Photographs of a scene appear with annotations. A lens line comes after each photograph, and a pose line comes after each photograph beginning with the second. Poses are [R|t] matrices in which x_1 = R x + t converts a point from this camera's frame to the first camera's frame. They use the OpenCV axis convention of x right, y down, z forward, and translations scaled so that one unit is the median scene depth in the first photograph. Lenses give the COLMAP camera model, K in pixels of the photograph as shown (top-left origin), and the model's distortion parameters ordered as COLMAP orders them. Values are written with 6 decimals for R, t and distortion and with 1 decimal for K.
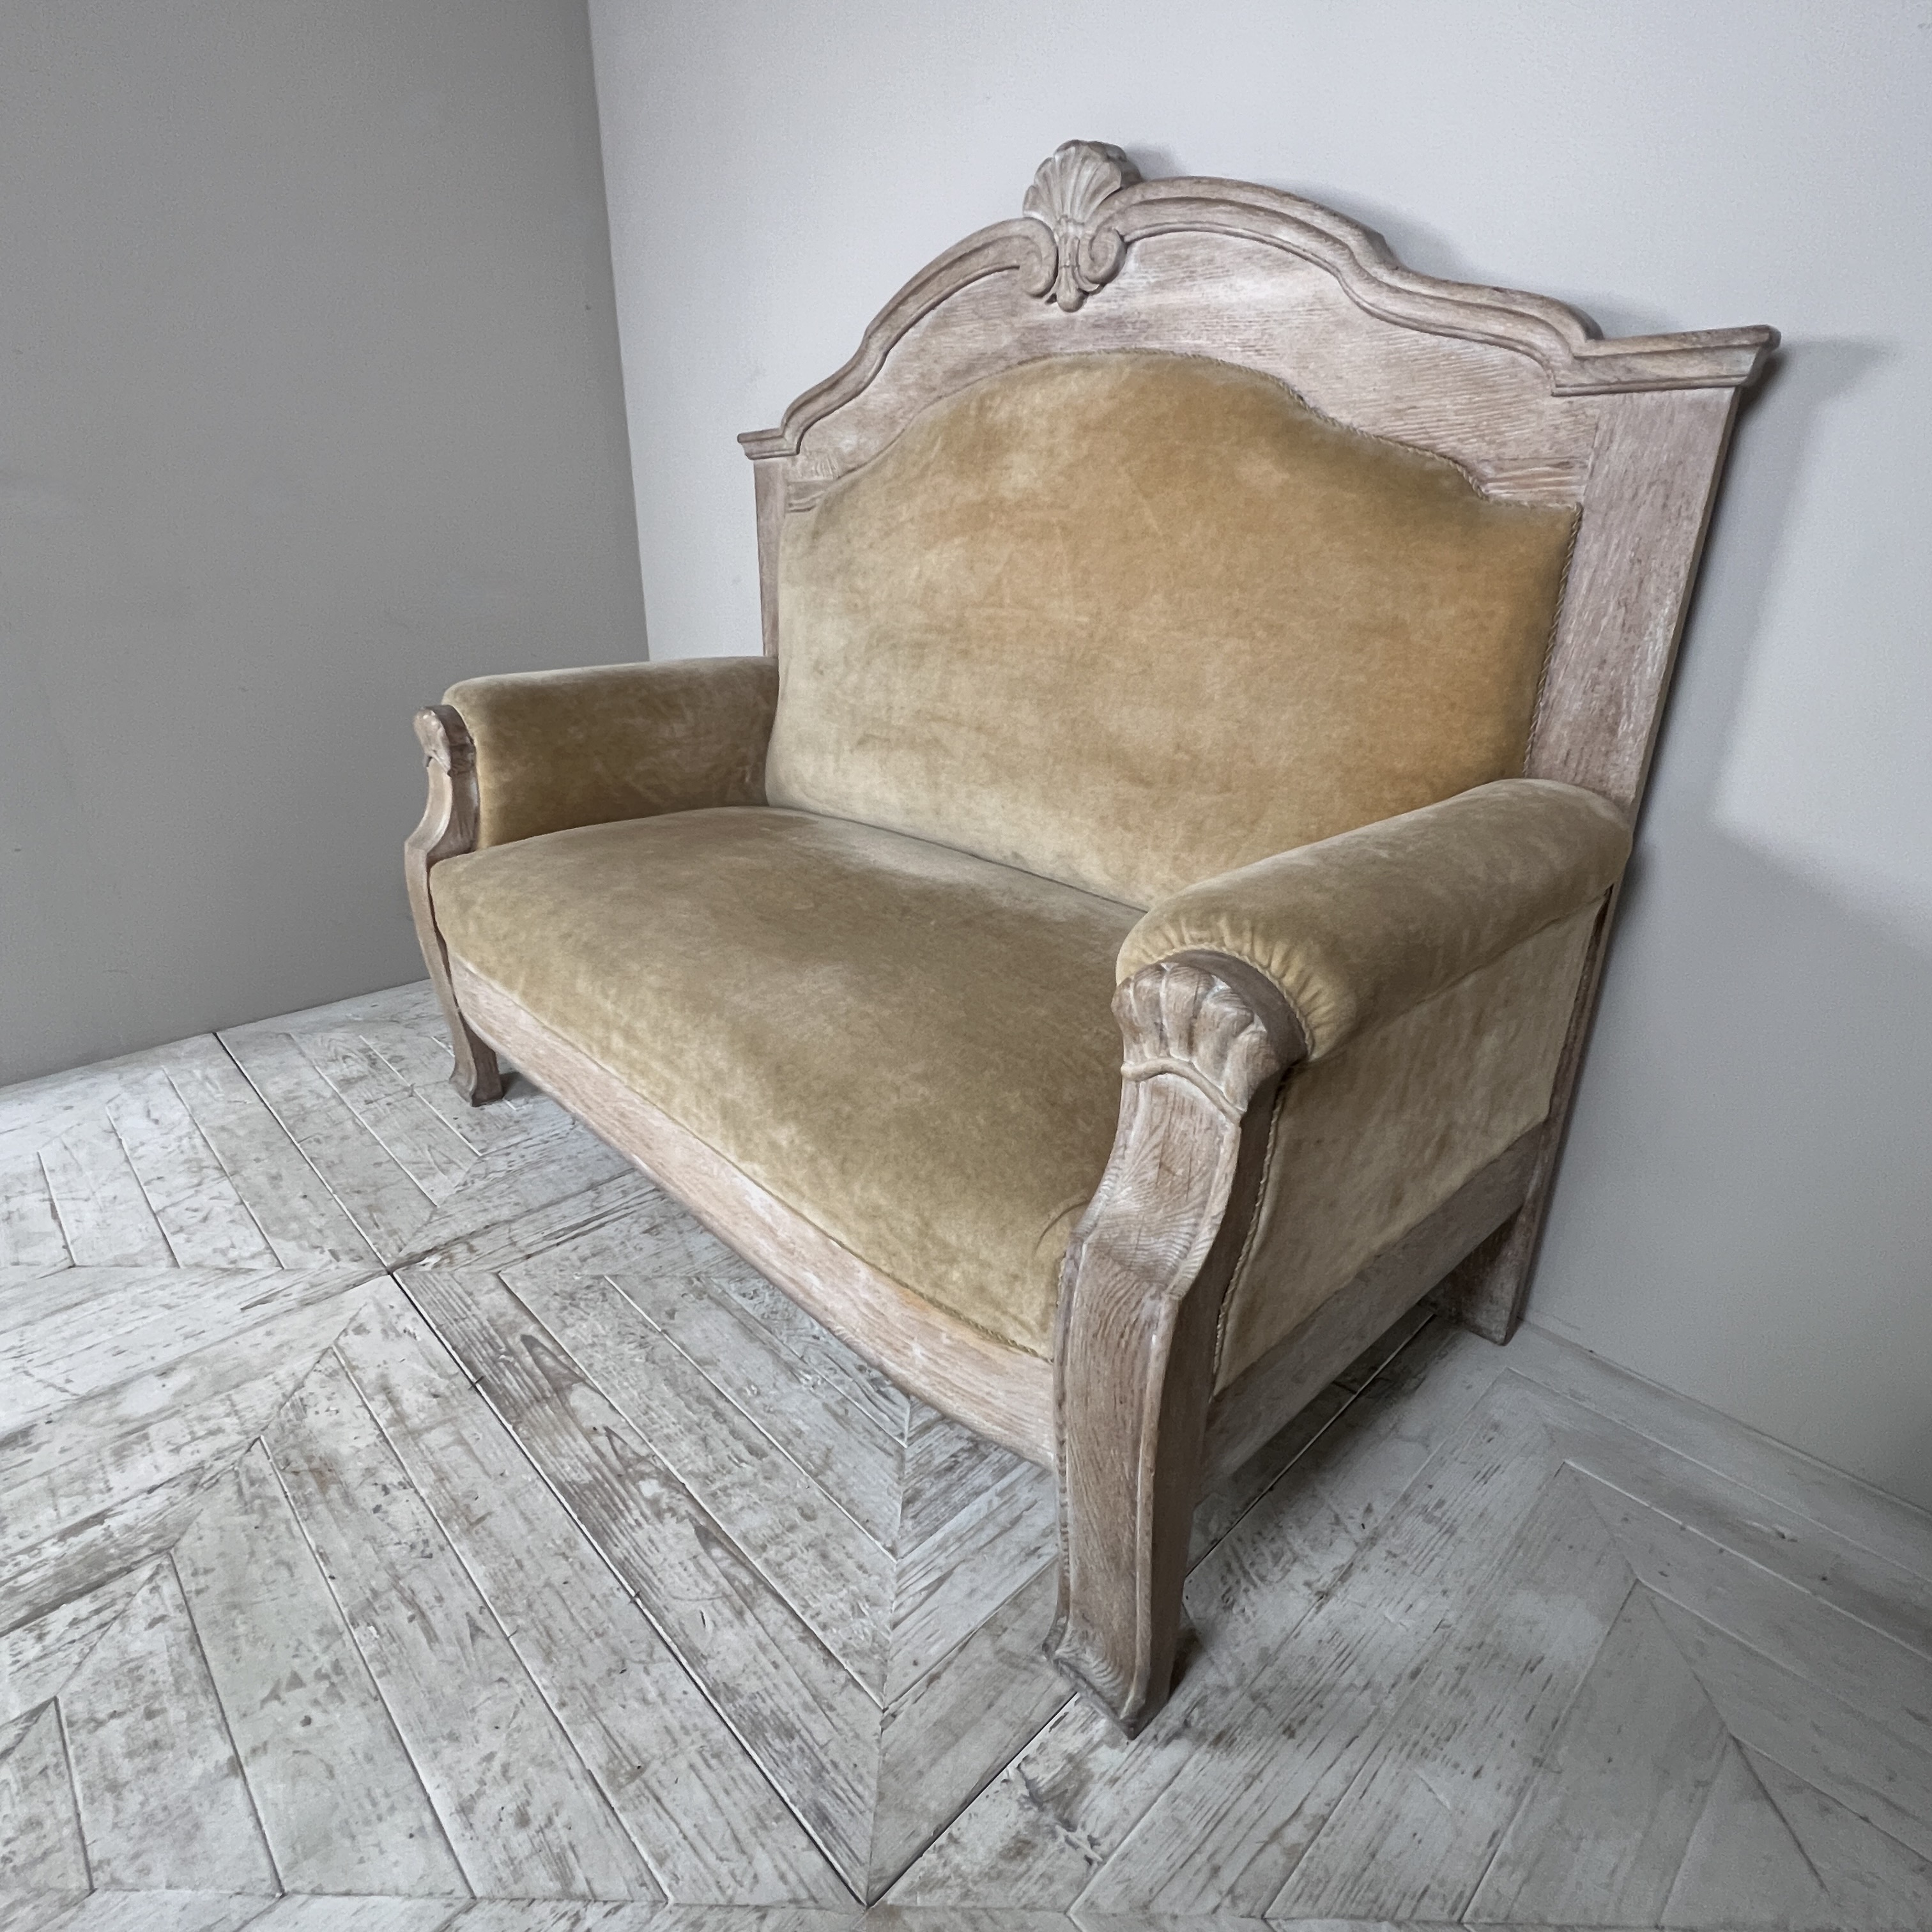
lens RADIAL K [[1086.6, 0, 966.0], [0, 1086.6, 966.0], [0, 0, 1]] dist [-0.002408, 0.001449]
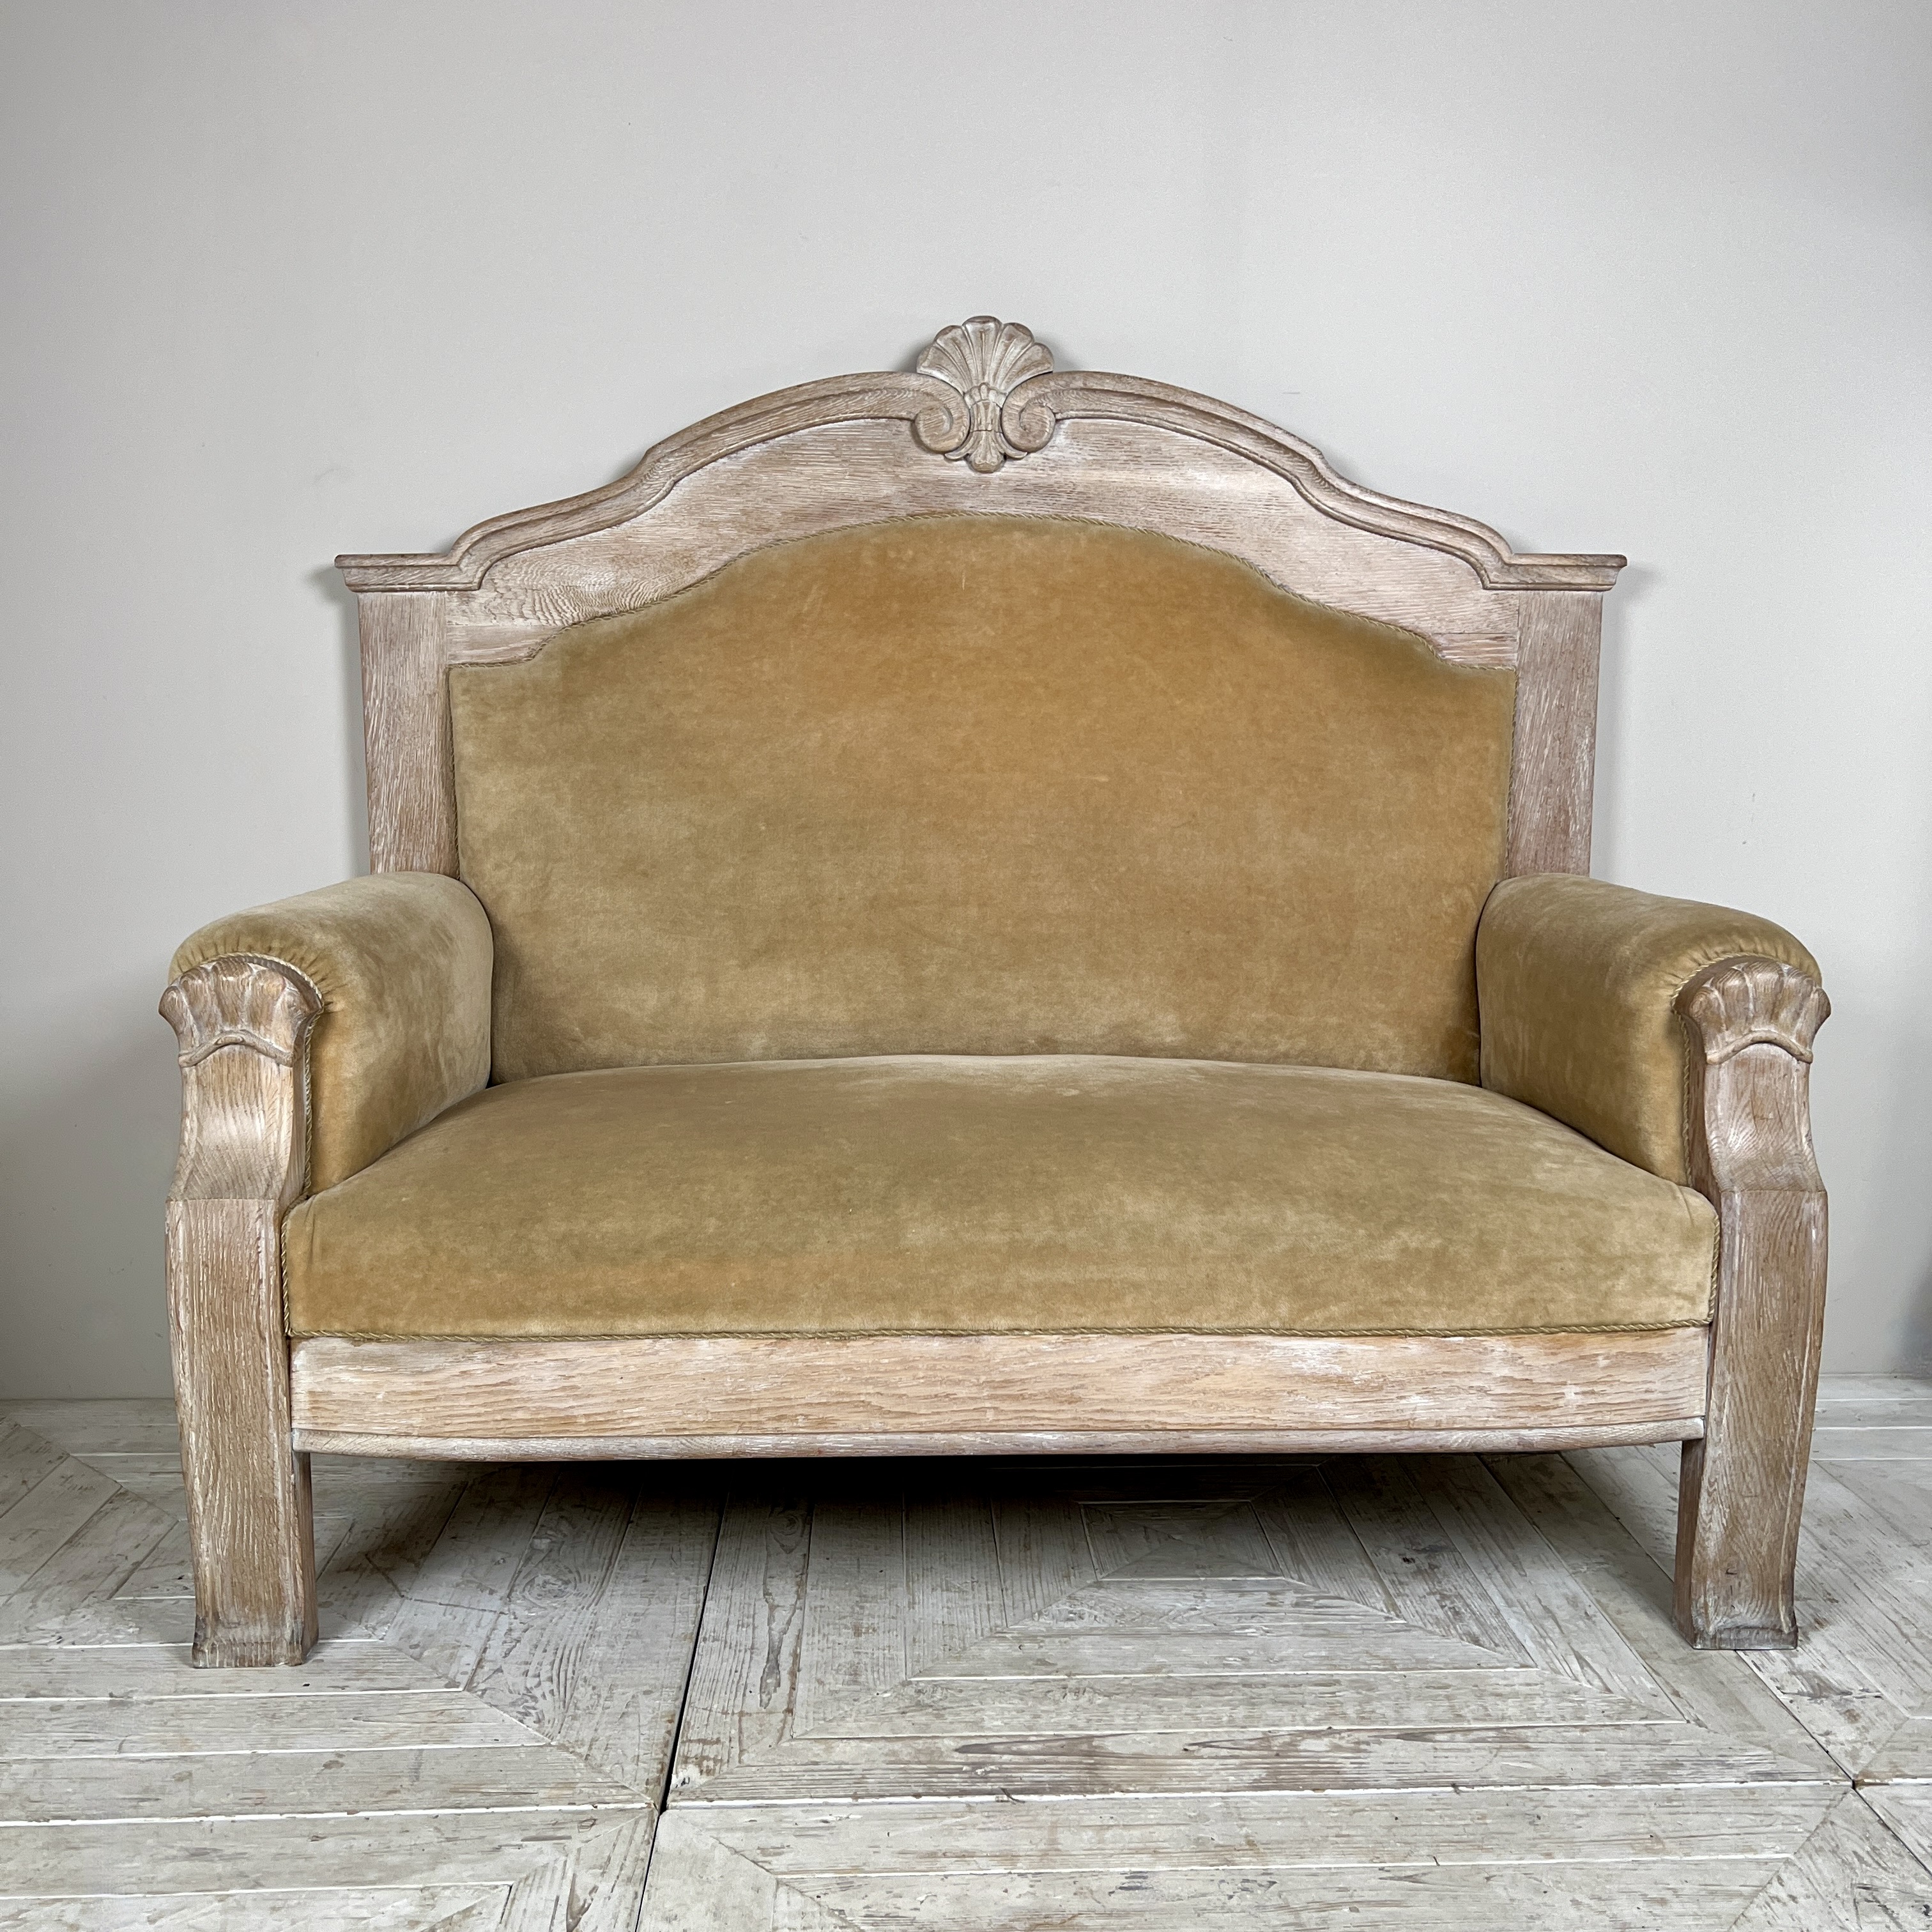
lens RADIAL K [[1940.4, 0, 967.1], [0, 1940.4, 985.4], [0, 0, 1]] dist [0.119269, -0.207739]
pose [[0.659889, -0.107996, 0.743561, -1.348029], [0.283996, 0.952053, -0.113760, 0.015998], [-0.695624, 0.286238, 0.658920, 0.013431]]
